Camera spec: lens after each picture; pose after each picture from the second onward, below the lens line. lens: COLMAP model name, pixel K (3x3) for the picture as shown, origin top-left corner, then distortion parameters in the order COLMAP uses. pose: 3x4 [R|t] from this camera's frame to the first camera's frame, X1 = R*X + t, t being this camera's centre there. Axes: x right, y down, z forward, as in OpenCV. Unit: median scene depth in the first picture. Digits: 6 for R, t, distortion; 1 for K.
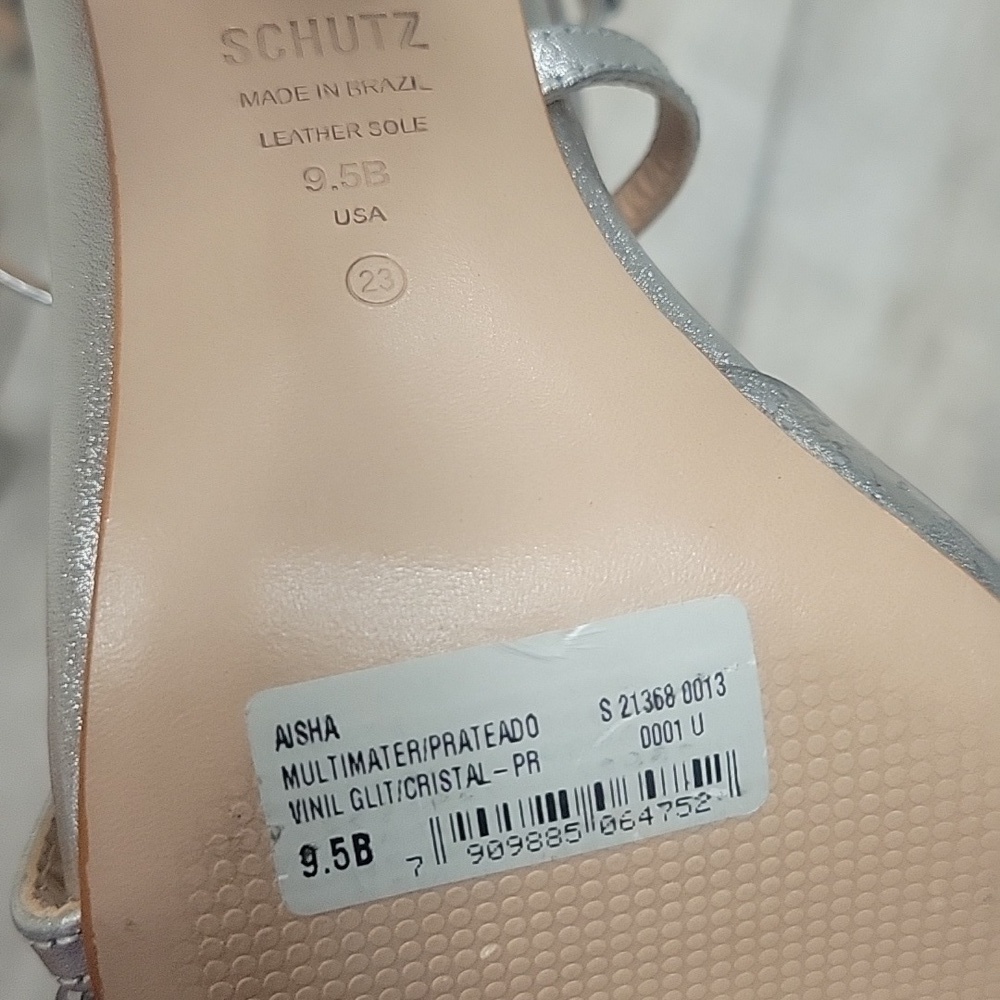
lens RADIAL K [[1466.7, 0, 500.0], [0, 1466.7, 500.0], [0, 0, 1]] dist [0.001876, 0.057576]
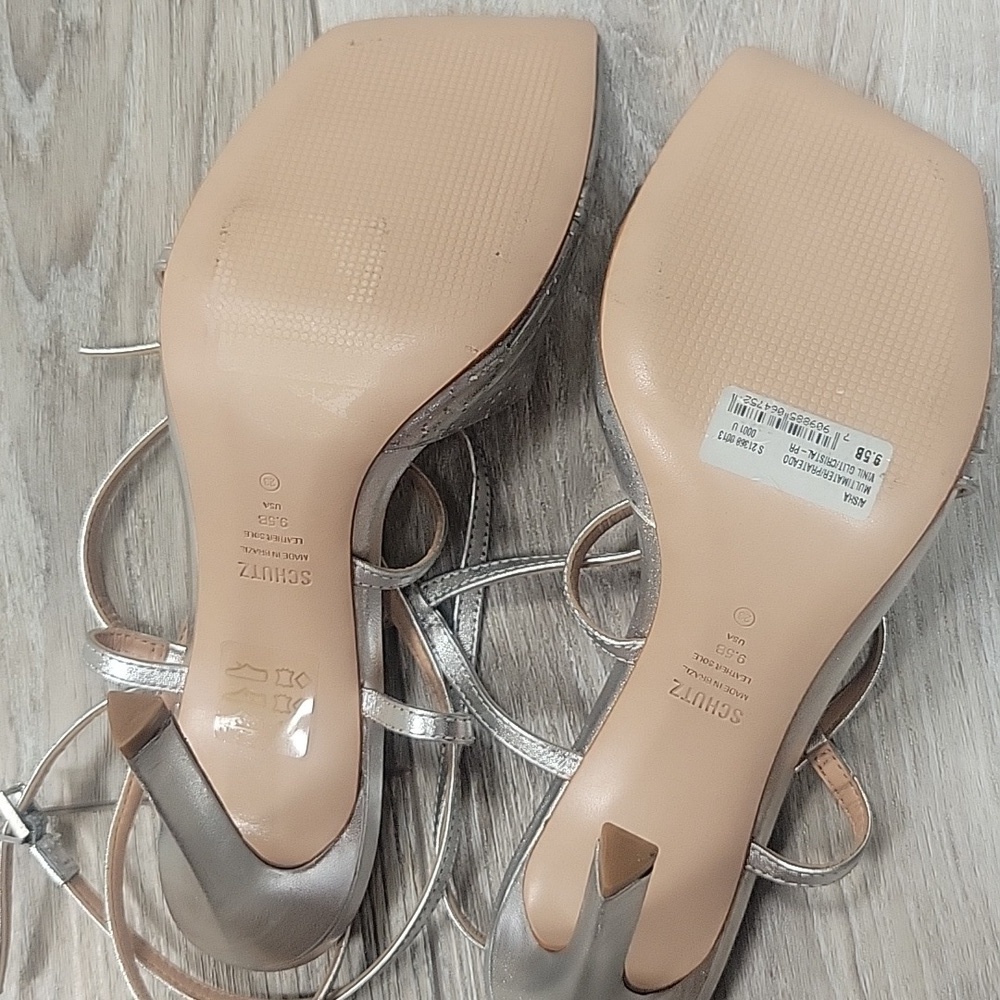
lens RADIAL K [[1466.7, 0, 500.0], [0, 1466.7, 500.0], [0, 0, 1]] dist [0.001876, 0.057576]
pose [[-0.855011, -0.517641, -0.031693, 0.546421], [0.517699, -0.848290, -0.111321, 0.115465], [0.030739, -0.111588, 0.993279, -1.862891]]
